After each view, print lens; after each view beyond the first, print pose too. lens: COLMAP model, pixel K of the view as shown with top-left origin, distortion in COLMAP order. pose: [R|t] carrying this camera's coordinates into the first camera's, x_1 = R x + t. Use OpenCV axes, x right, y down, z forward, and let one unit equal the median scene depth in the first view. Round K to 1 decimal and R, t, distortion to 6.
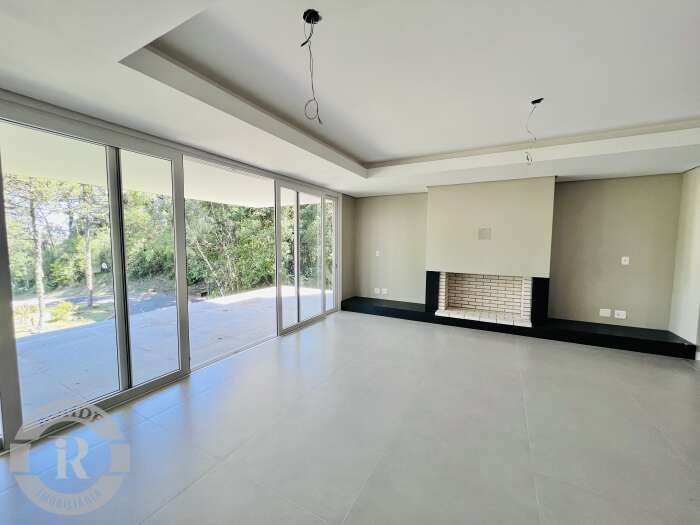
lens RADIAL K [[280.9, 0, 348.3], [0, 280.9, 262.0], [0, 0, 1]] dist [-0.000093, 0.000637]
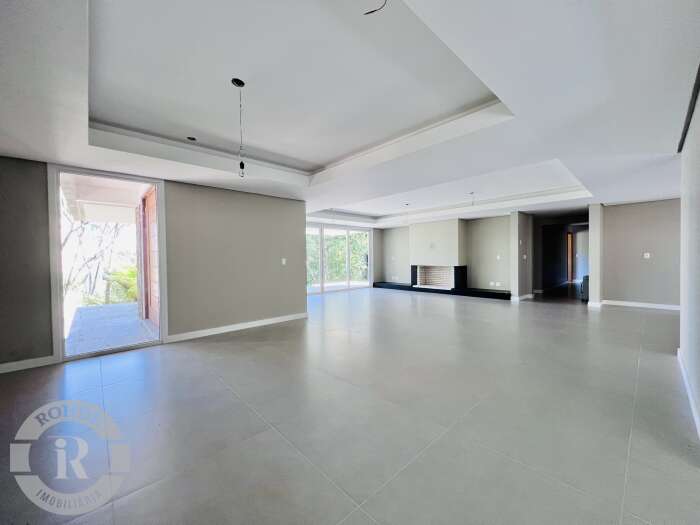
lens RADIAL K [[280.9, 0, 348.9], [0, 280.9, 263.2], [0, 0, 1]] dist [-0.000093, 0.000637]
pose [[0.949001, -0.009210, -0.315137, 0.523571], [-0.007086, 0.998698, -0.050525, 0.128853], [0.315192, 0.050182, 0.947700, -1.107992]]
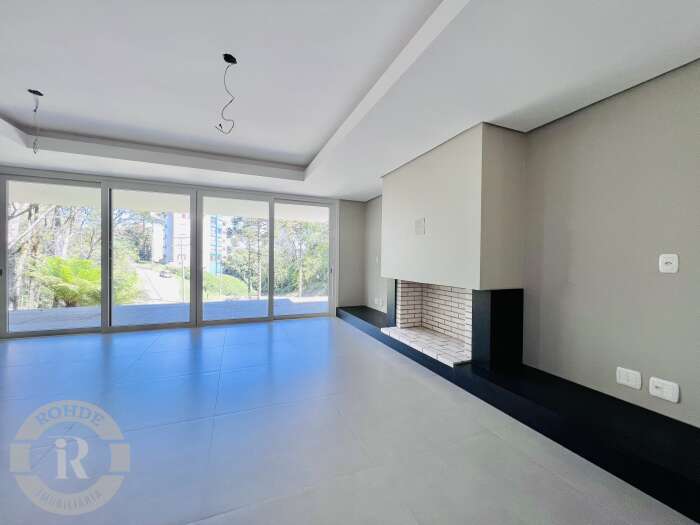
lens RADIAL K [[280.9, 0, 349.4], [0, 280.9, 260.9], [0, 0, 1]] dist [-0.000093, 0.000637]
pose [[0.771711, 0.007365, -0.635931, 0.771879], [-0.055904, 0.996848, -0.056294, 0.037925], [0.633511, 0.078994, 0.769690, 0.308959]]
